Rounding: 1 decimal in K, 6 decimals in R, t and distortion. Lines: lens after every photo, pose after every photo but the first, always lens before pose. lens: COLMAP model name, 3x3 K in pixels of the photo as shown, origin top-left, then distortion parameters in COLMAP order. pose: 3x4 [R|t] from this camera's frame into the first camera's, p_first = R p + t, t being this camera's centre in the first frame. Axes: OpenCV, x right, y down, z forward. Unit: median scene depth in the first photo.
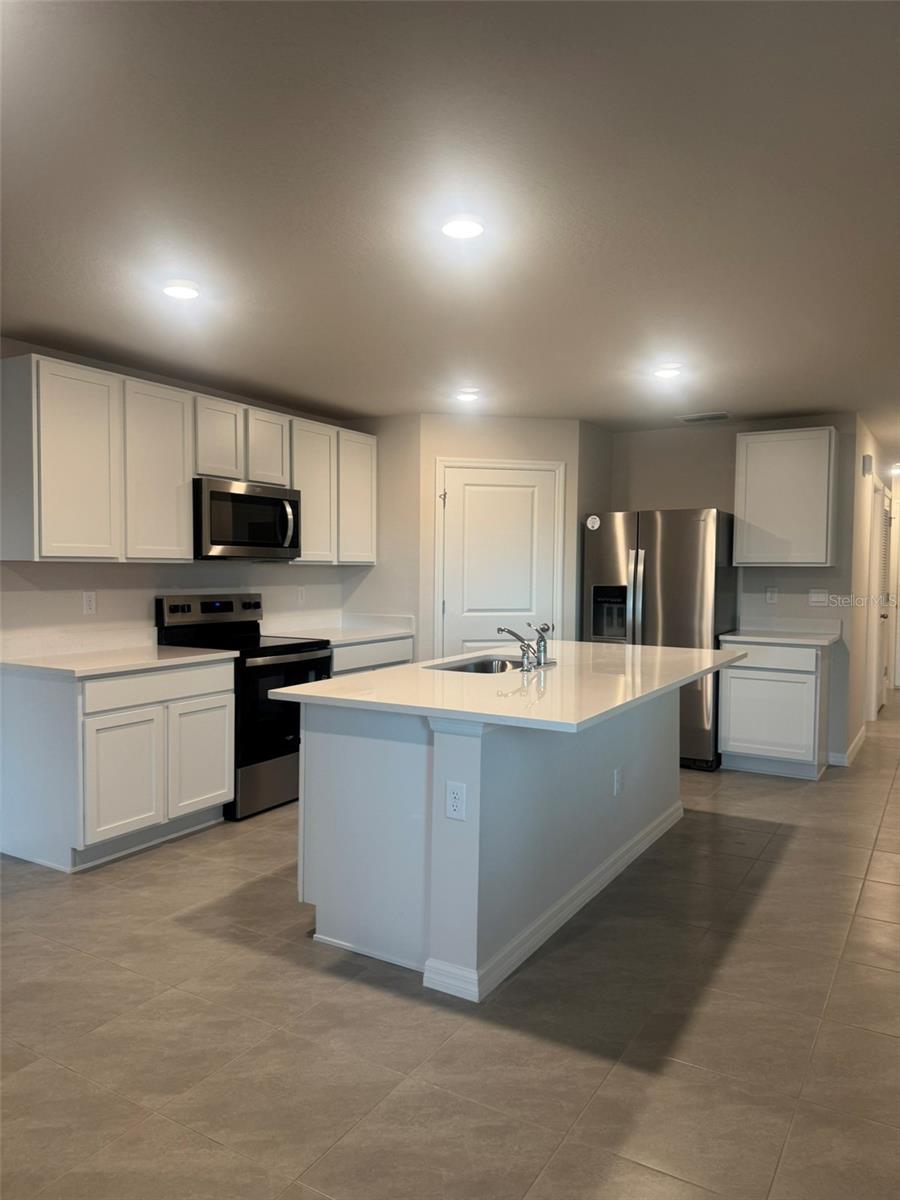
lens RADIAL K [[843.0, 0, 447.3], [0, 843.0, 605.8], [0, 0, 1]] dist [0.173125, -0.320914]
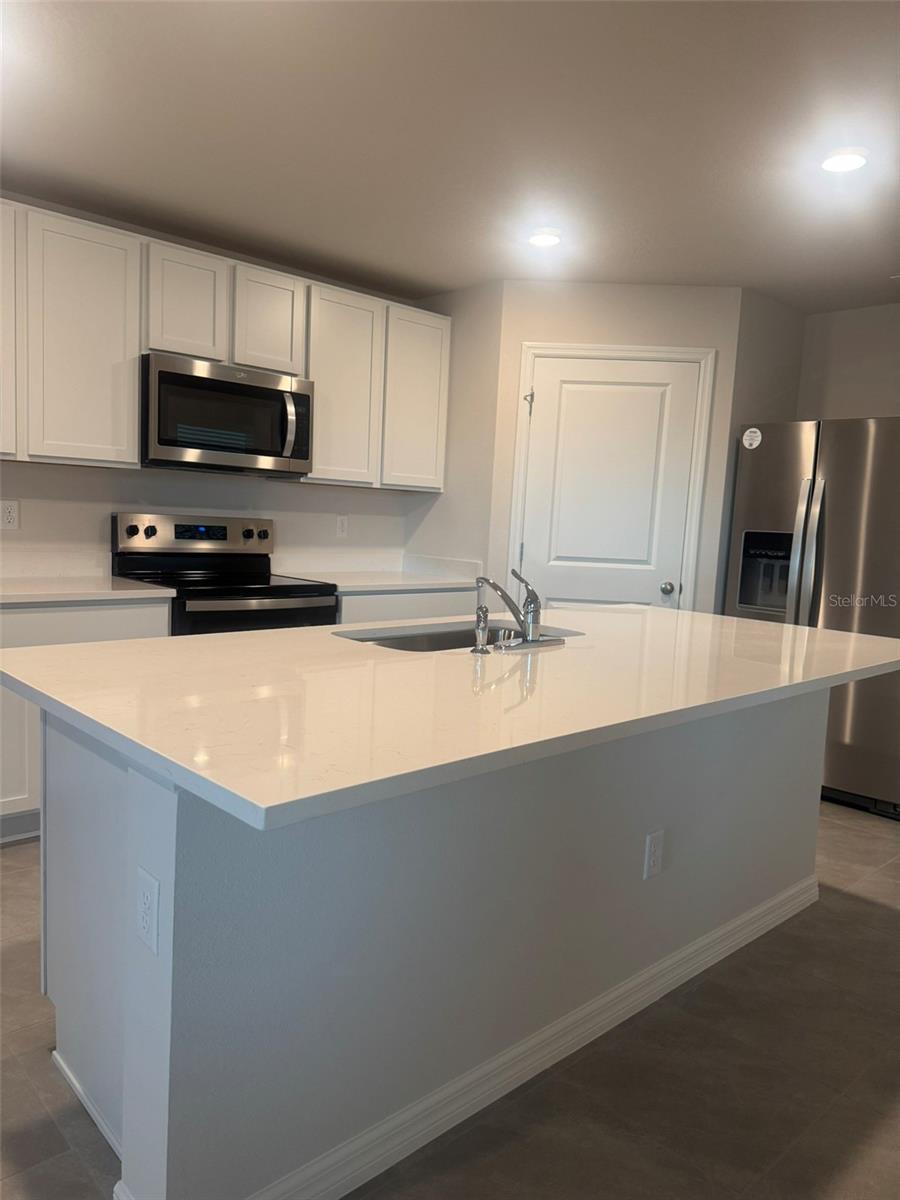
lens RADIAL K [[843.0, 0, 447.3], [0, 843.0, 605.8], [0, 0, 1]] dist [0.173125, -0.320914]
pose [[0.957127, 0.069727, -0.281153, 0.185148], [-0.054279, 0.996576, 0.062371, 0.008125], [0.284539, -0.044436, 0.957634, 0.345435]]
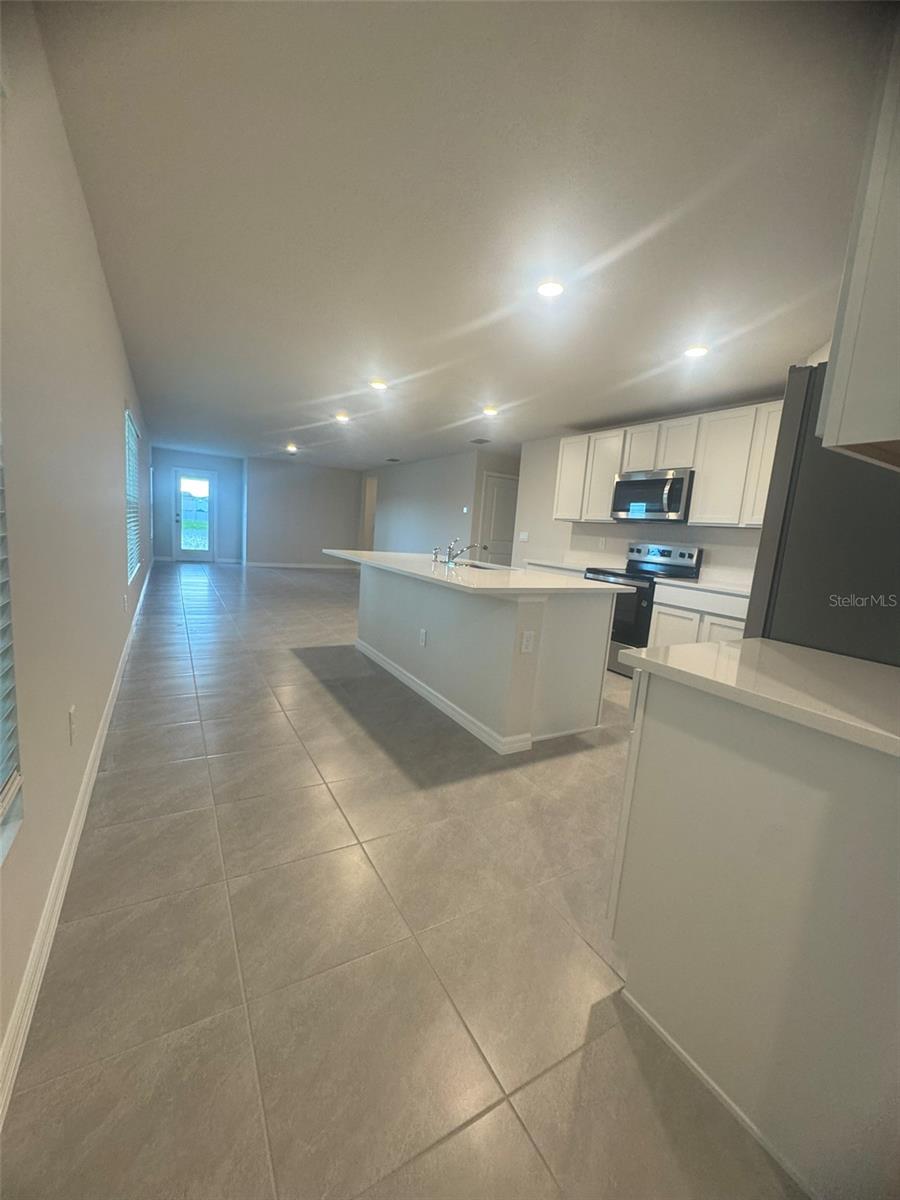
lens RADIAL K [[480.4, 0, 455.6], [0, 480.4, 602.7], [0, 0, 1]] dist [-0.043177, -0.000171]
pose [[-0.479807, 0.090464, -0.872698, 0.783636], [-0.115537, 0.979494, 0.165056, -0.011703], [0.869733, 0.180024, -0.459516, 1.211351]]
